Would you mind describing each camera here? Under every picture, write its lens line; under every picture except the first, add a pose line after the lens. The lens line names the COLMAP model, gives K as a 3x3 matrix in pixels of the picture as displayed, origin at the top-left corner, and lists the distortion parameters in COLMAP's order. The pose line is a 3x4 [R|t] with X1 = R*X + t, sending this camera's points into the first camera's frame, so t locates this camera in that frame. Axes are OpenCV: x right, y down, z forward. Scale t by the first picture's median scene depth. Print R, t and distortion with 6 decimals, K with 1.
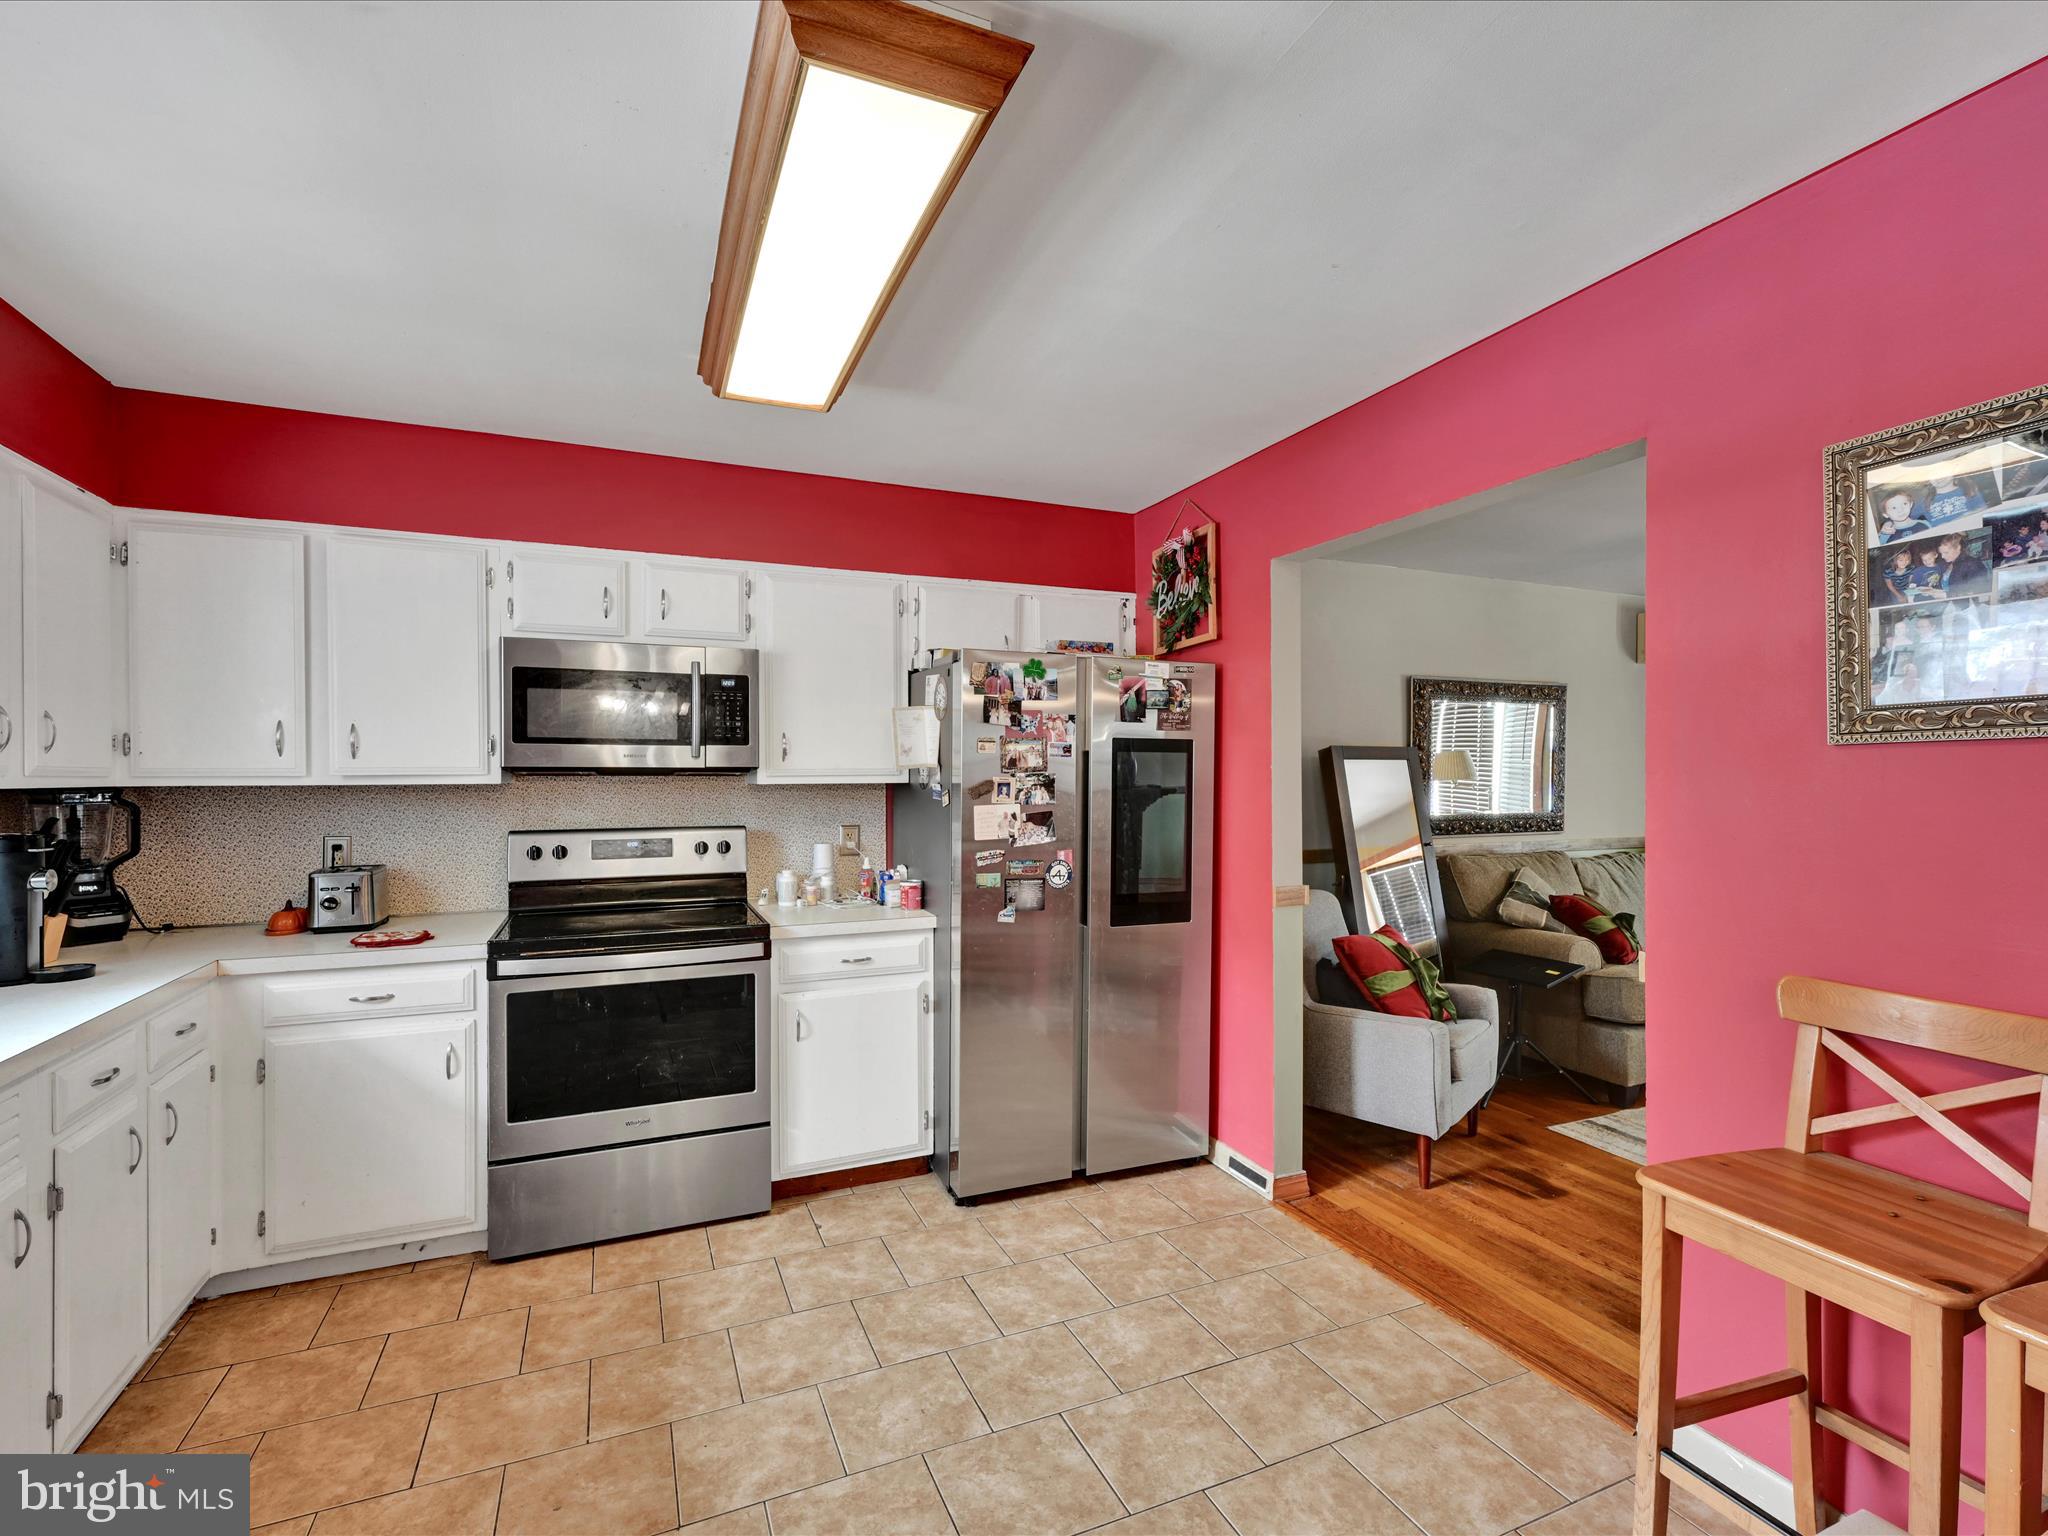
lens RADIAL K [[960.7, 0, 1017.8], [0, 960.7, 775.6], [0, 0, 1]] dist [-0.008210, 0.000665]
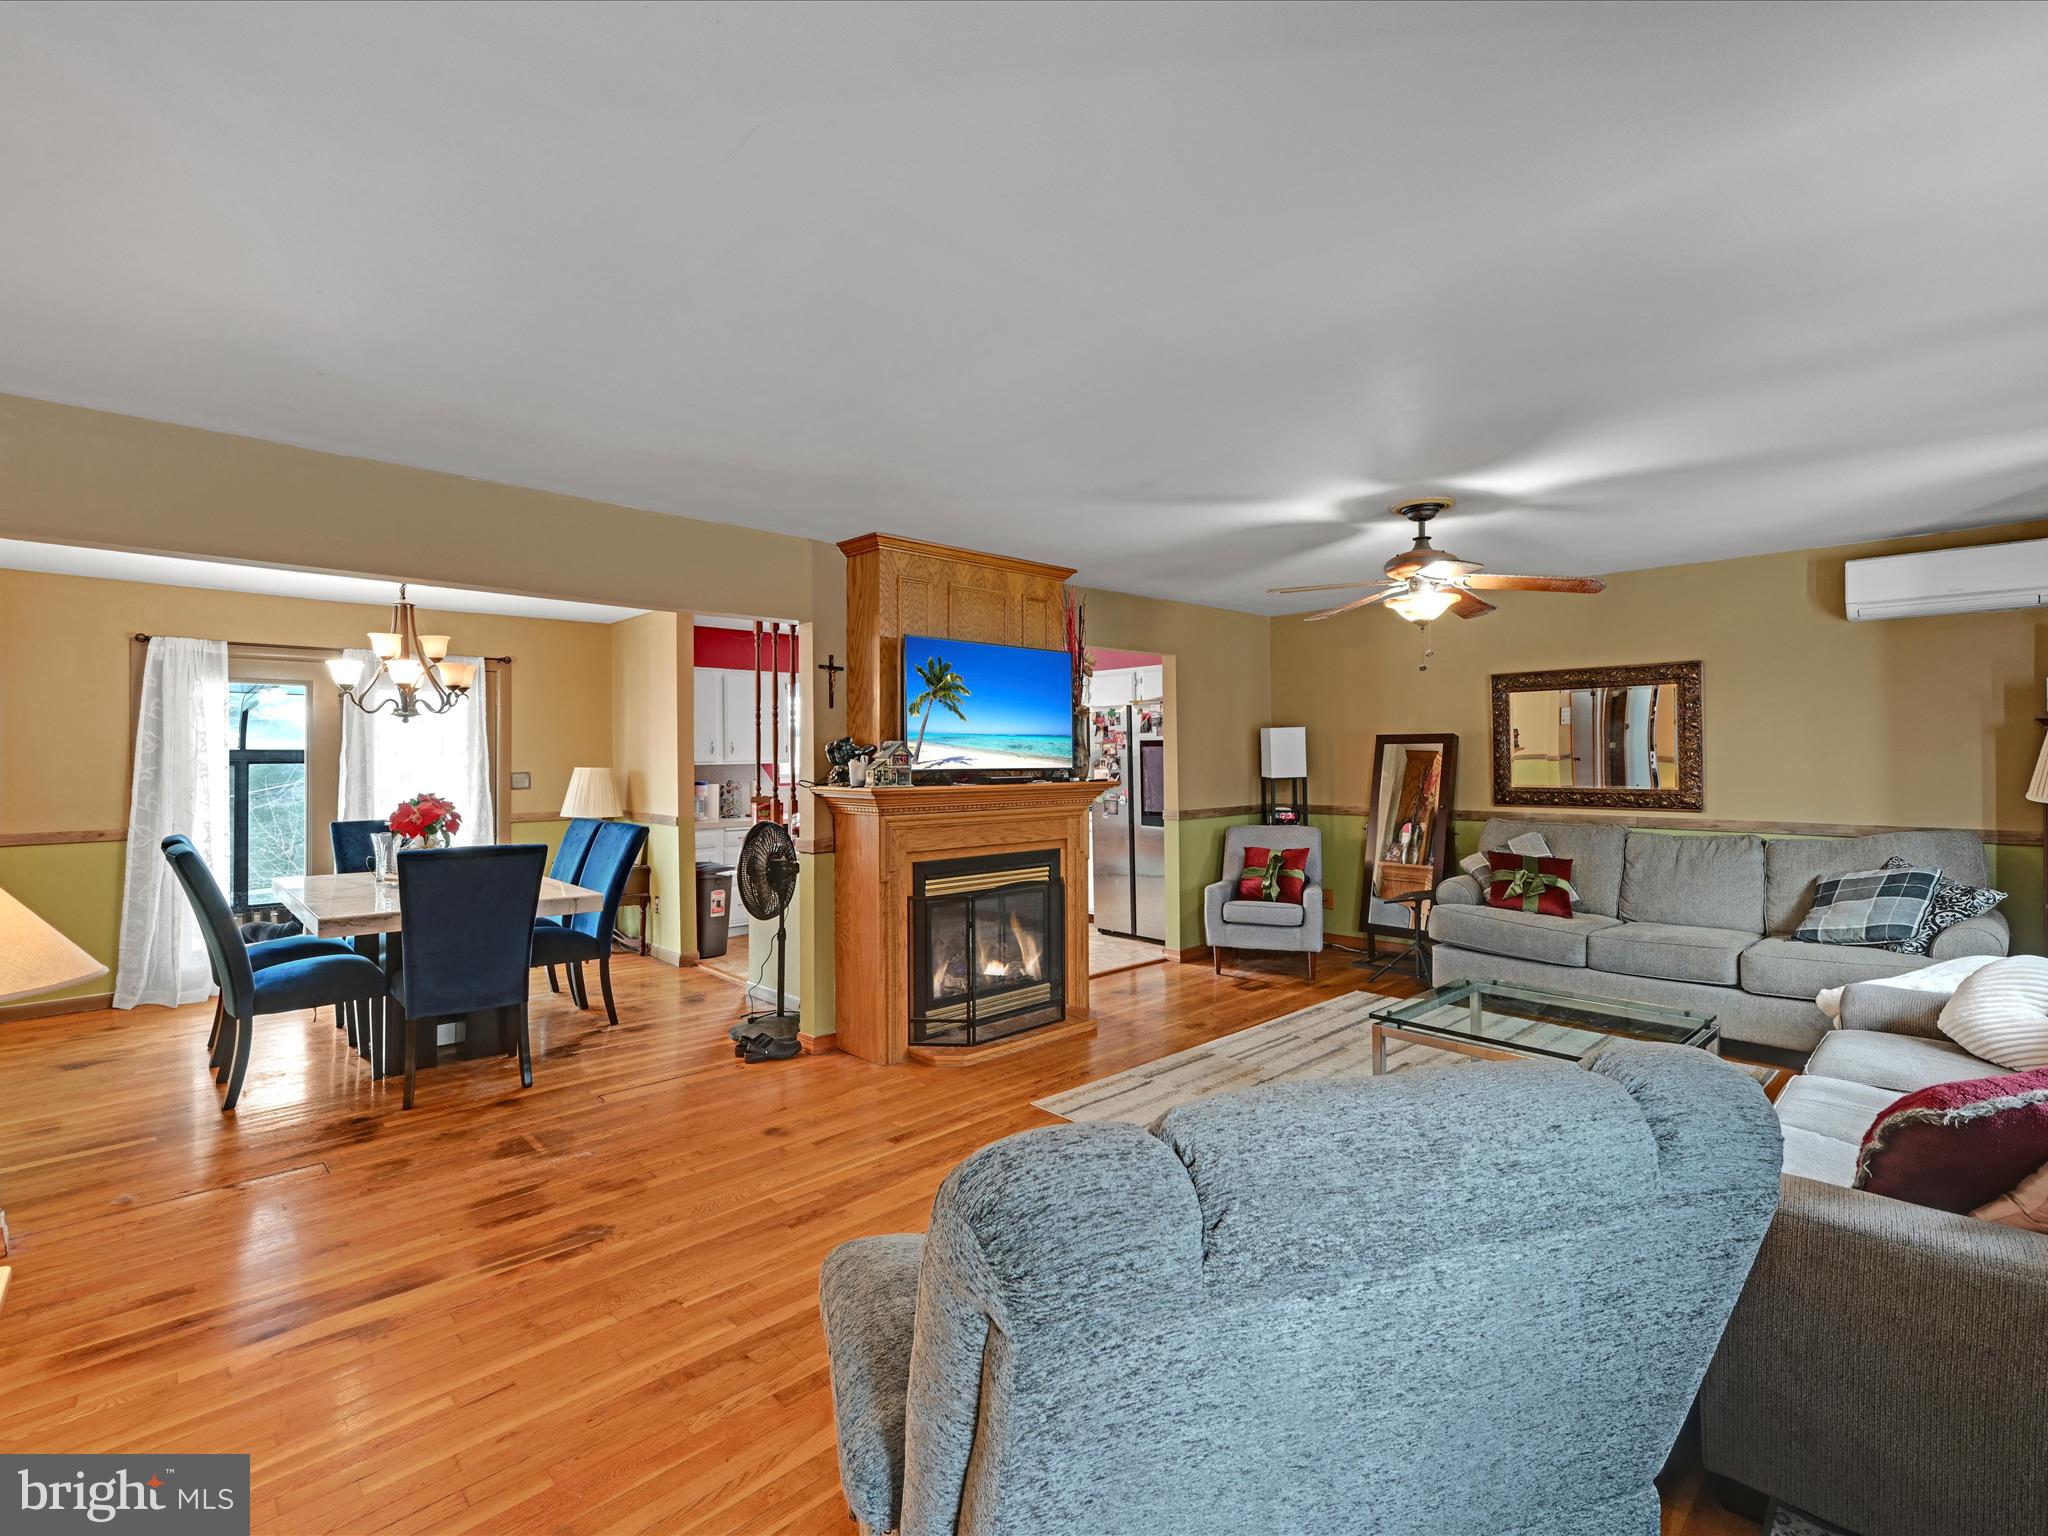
lens RADIAL K [[960.7, 0, 1030.8], [0, 960.7, 755.8], [0, 0, 1]] dist [-0.008210, 0.000665]
pose [[0.331714, -0.005837, -0.943362, 2.170821], [0.008611, 0.999958, -0.003159, 0.000567], [0.943341, -0.007075, 0.331750, 0.037431]]
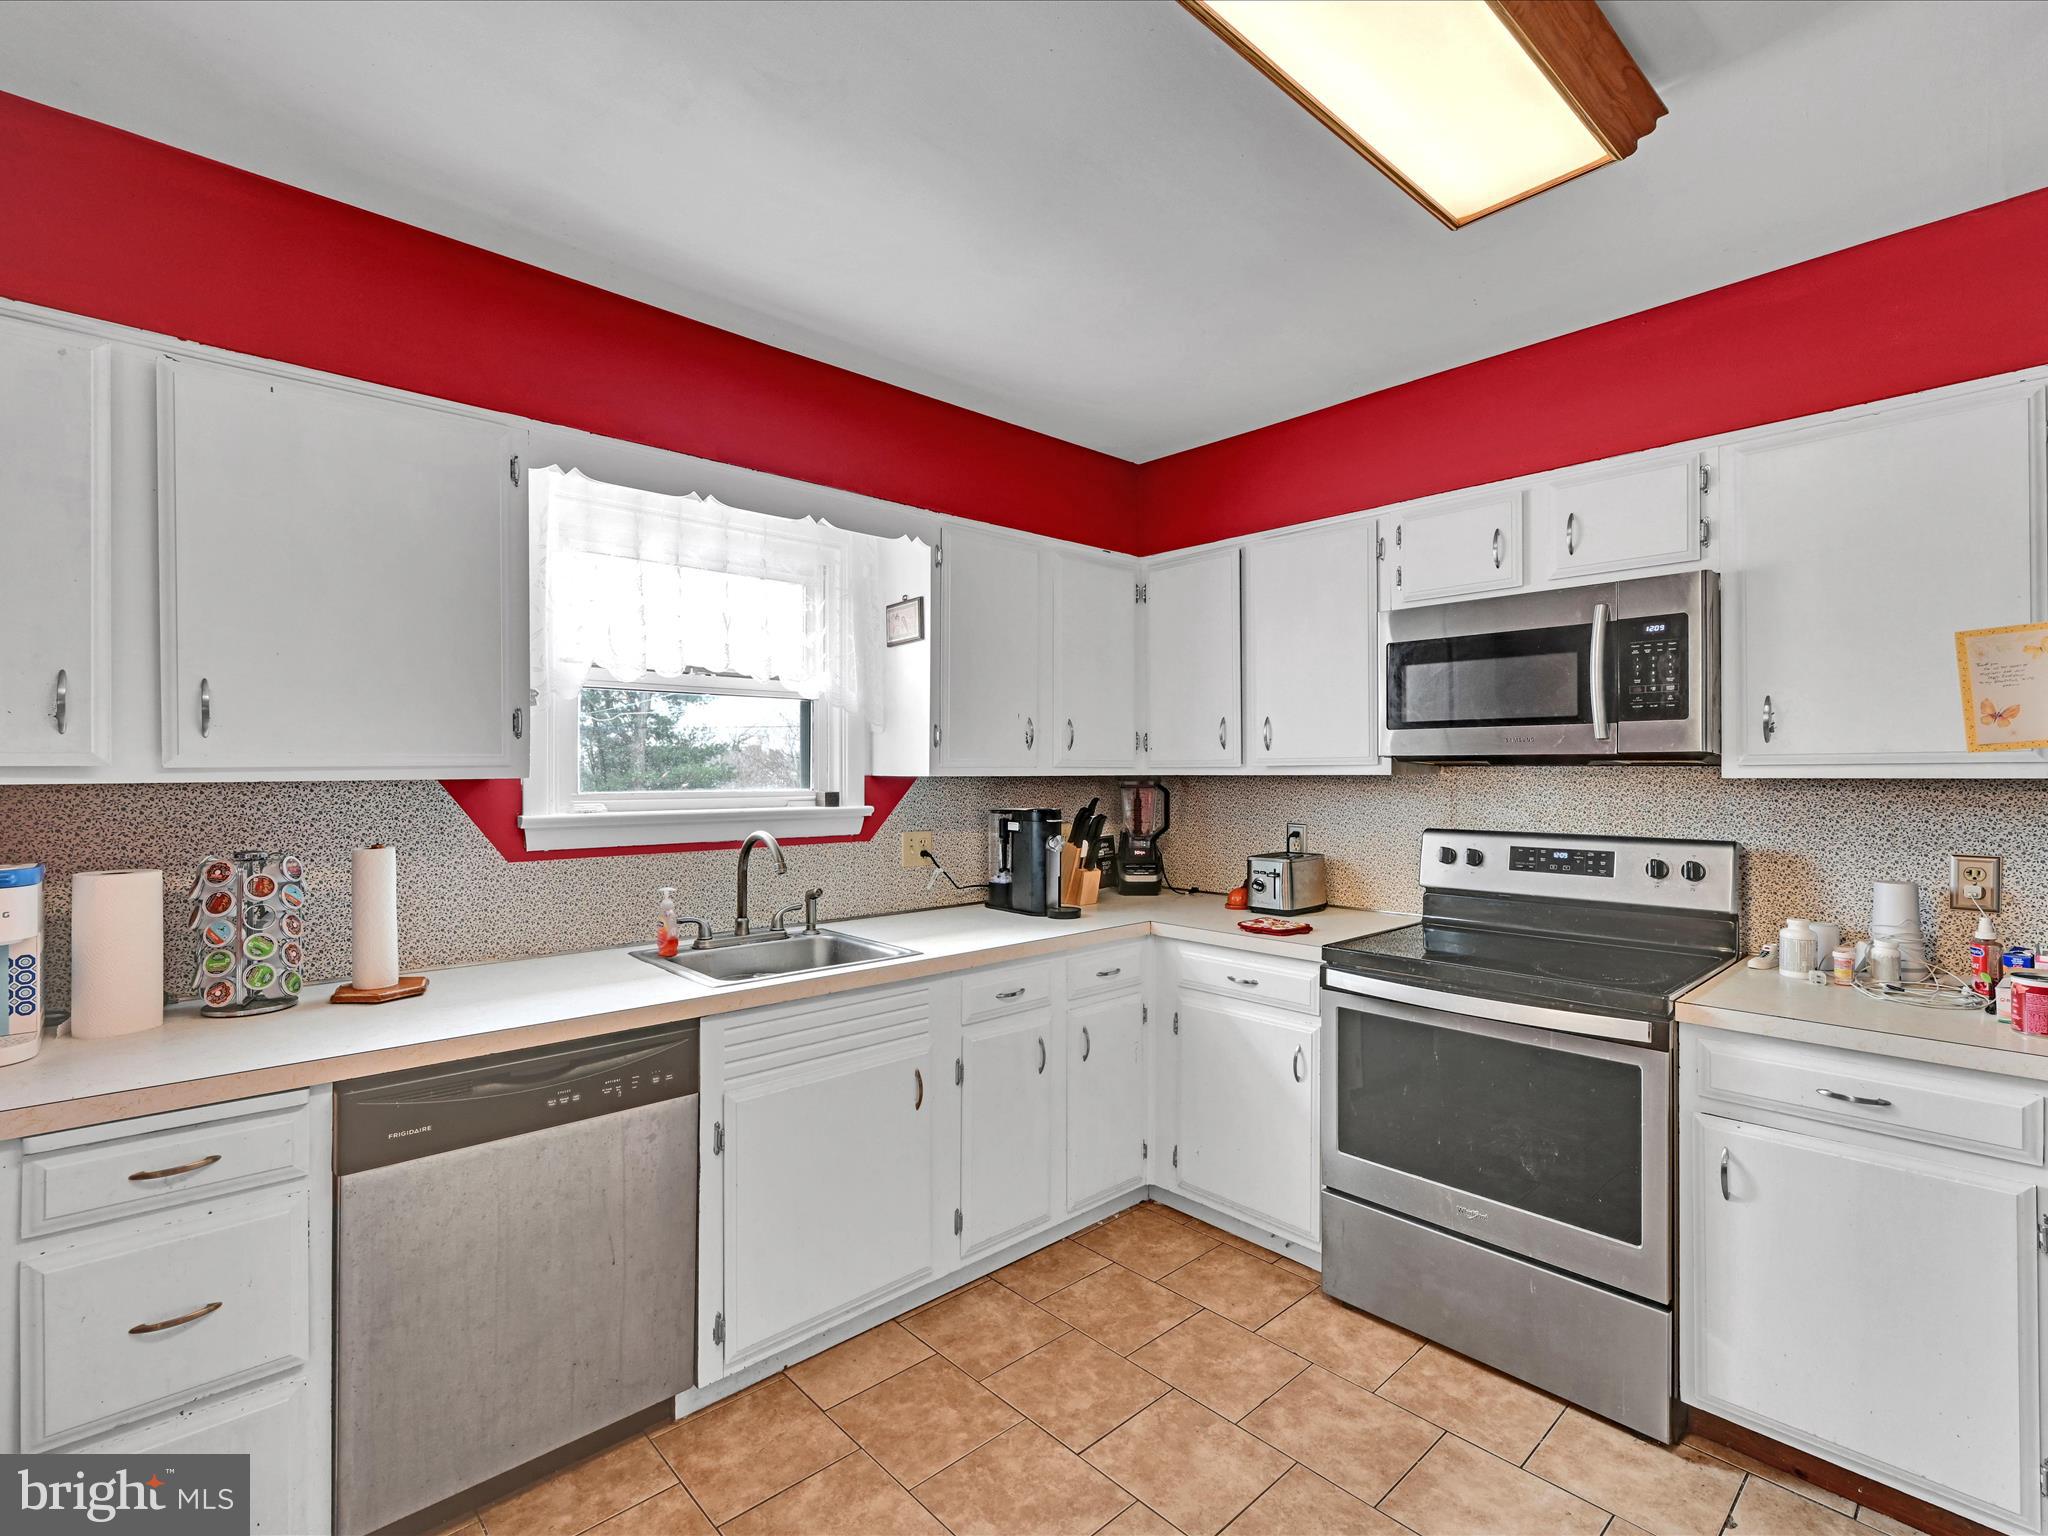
lens RADIAL K [[960.7, 0, 1015.5], [0, 960.7, 768.1], [0, 0, 1]] dist [-0.008210, 0.000665]
pose [[0.319267, -0.000500, -0.947665, 0.200132], [0.000955, 1.000000, -0.000206, 0.001849], [0.947664, -0.000839, 0.319267, 0.372890]]
